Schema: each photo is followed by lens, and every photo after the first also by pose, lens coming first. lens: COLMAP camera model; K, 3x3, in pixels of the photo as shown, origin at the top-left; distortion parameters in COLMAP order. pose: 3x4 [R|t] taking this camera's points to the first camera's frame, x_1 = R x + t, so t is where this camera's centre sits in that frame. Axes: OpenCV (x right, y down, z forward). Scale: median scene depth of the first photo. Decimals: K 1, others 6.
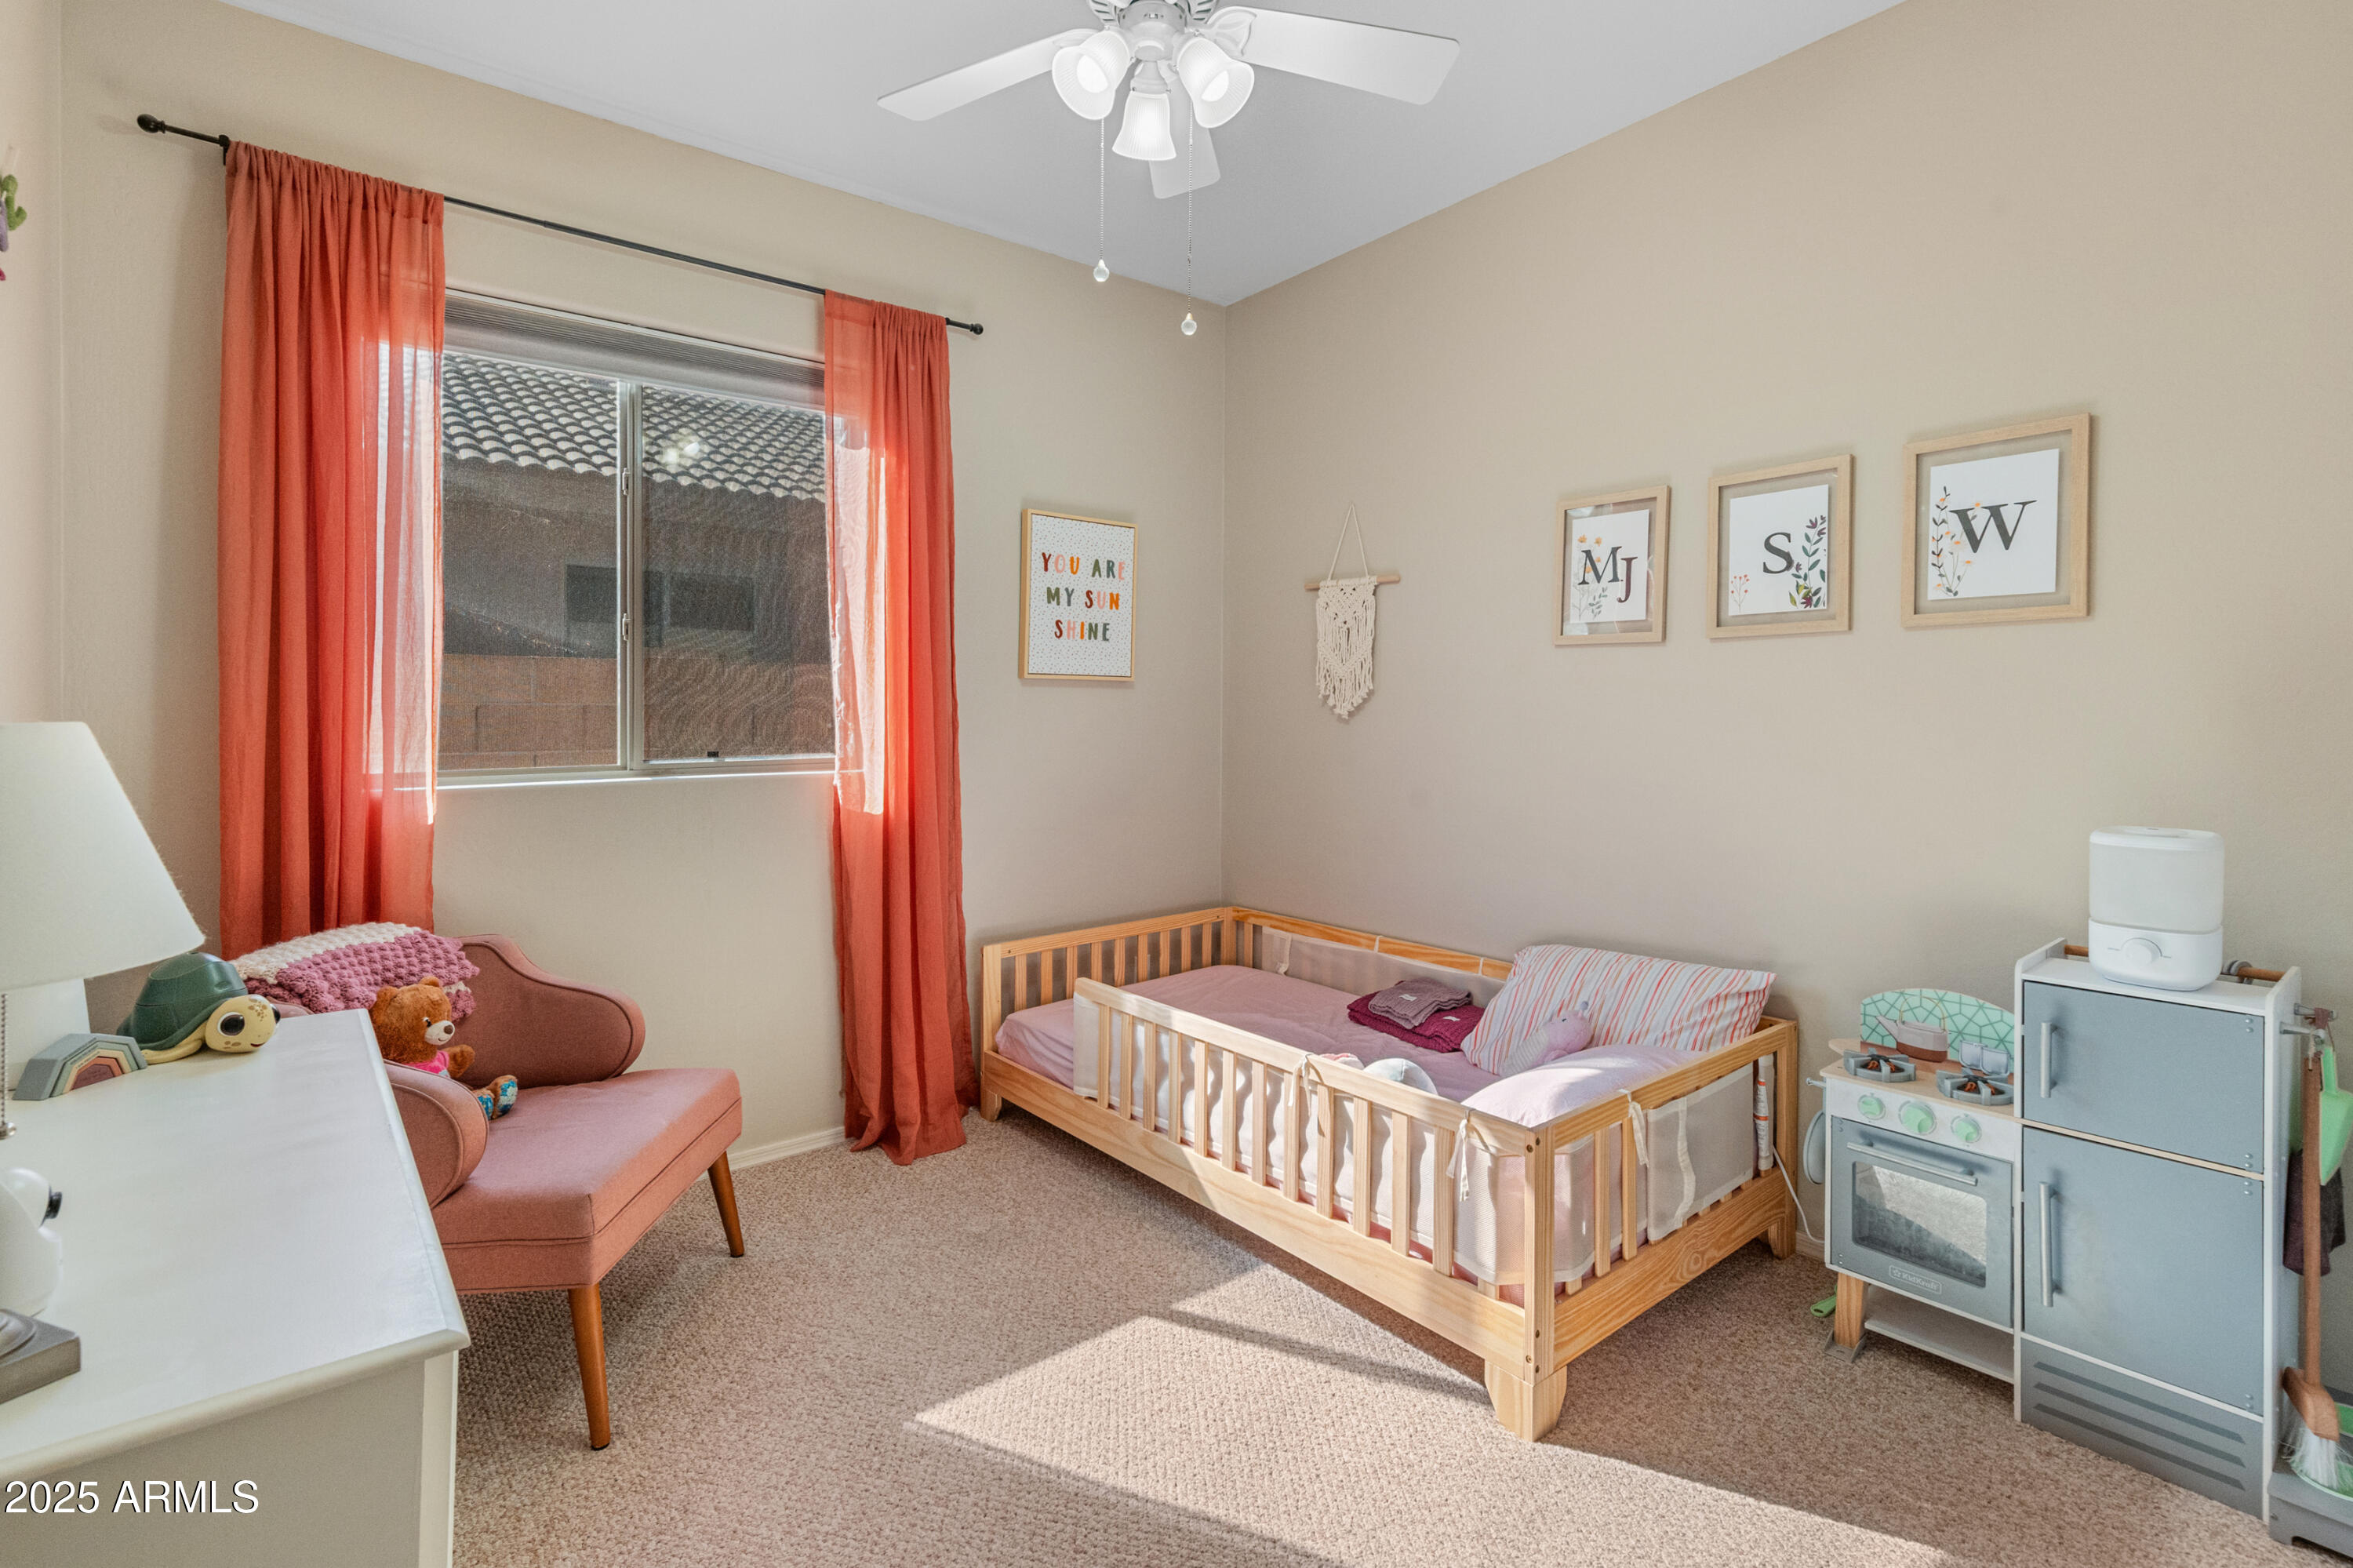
lens RADIAL K [[1096.6, 0, 1204.1], [0, 1096.6, 716.7], [0, 0, 1]] dist [0.009560, -0.002447]
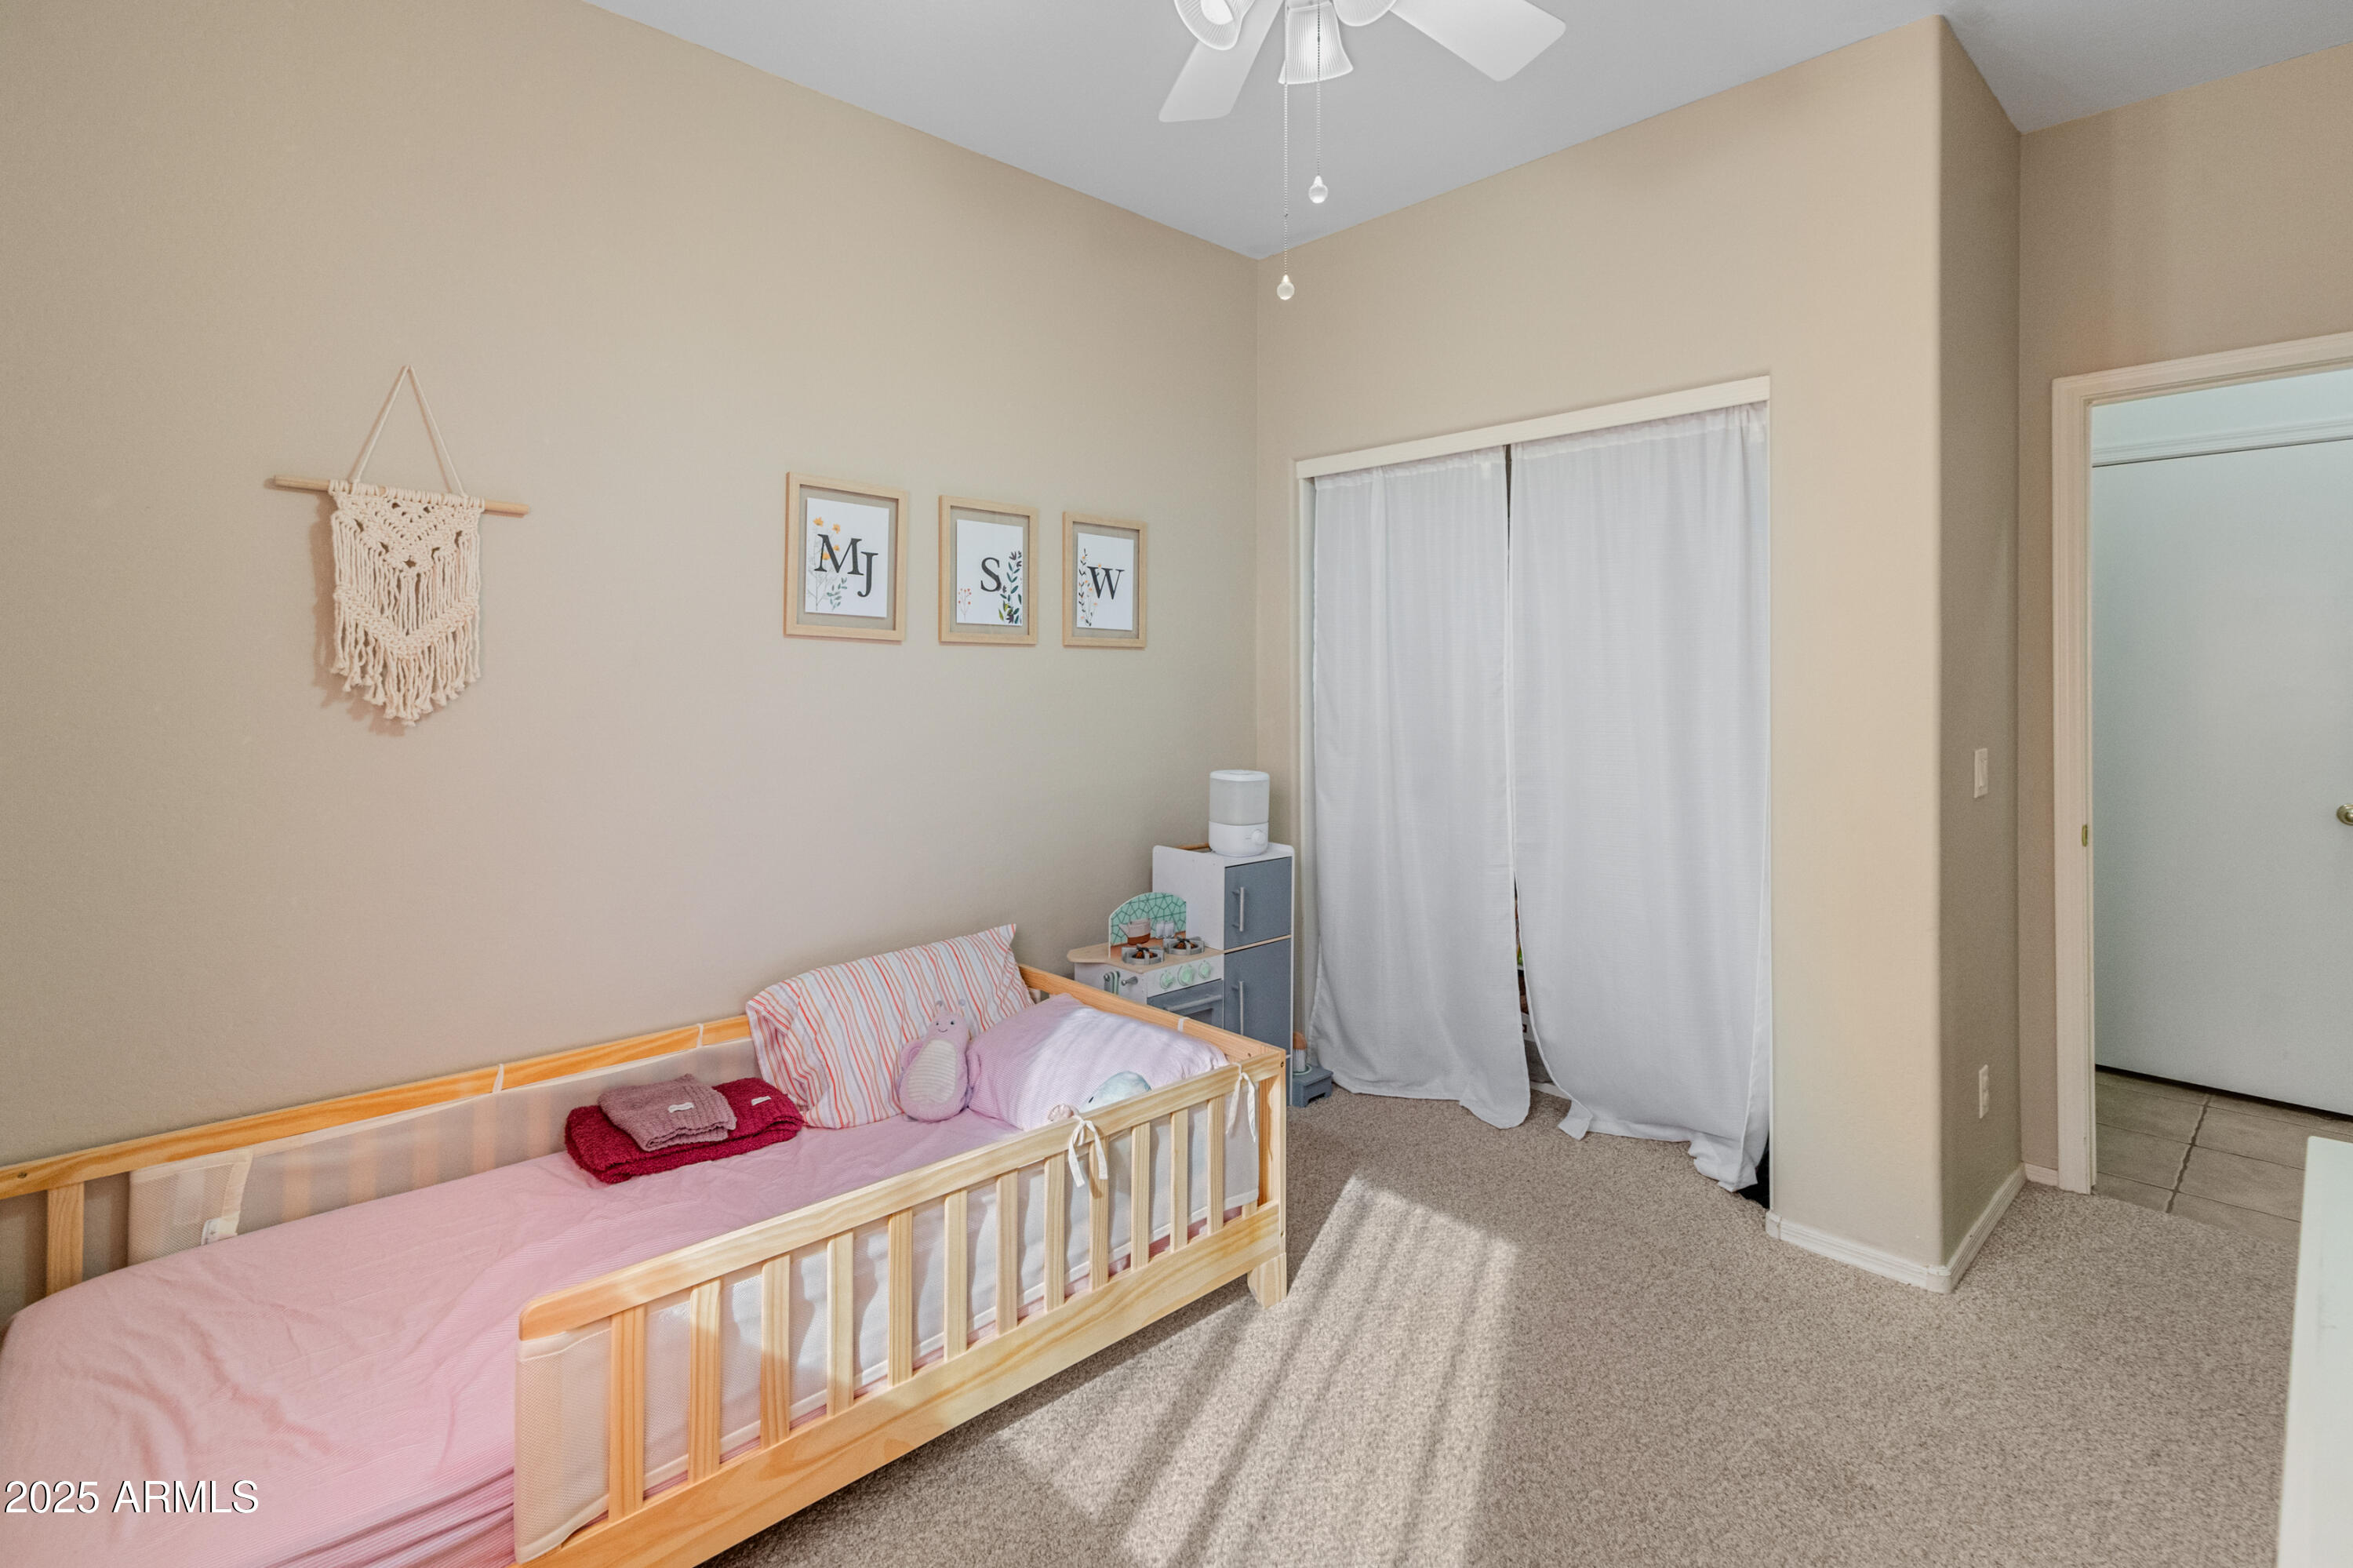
lens RADIAL K [[1096.6, 0, 1215.0], [0, 1096.6, 685.0], [0, 0, 1]] dist [0.009560, -0.002447]
pose [[-0.070773, 0.007788, 0.997462, -0.688911], [0.005226, 0.999959, -0.007436, -0.019179], [-0.997479, 0.004686, -0.070810, 0.851443]]
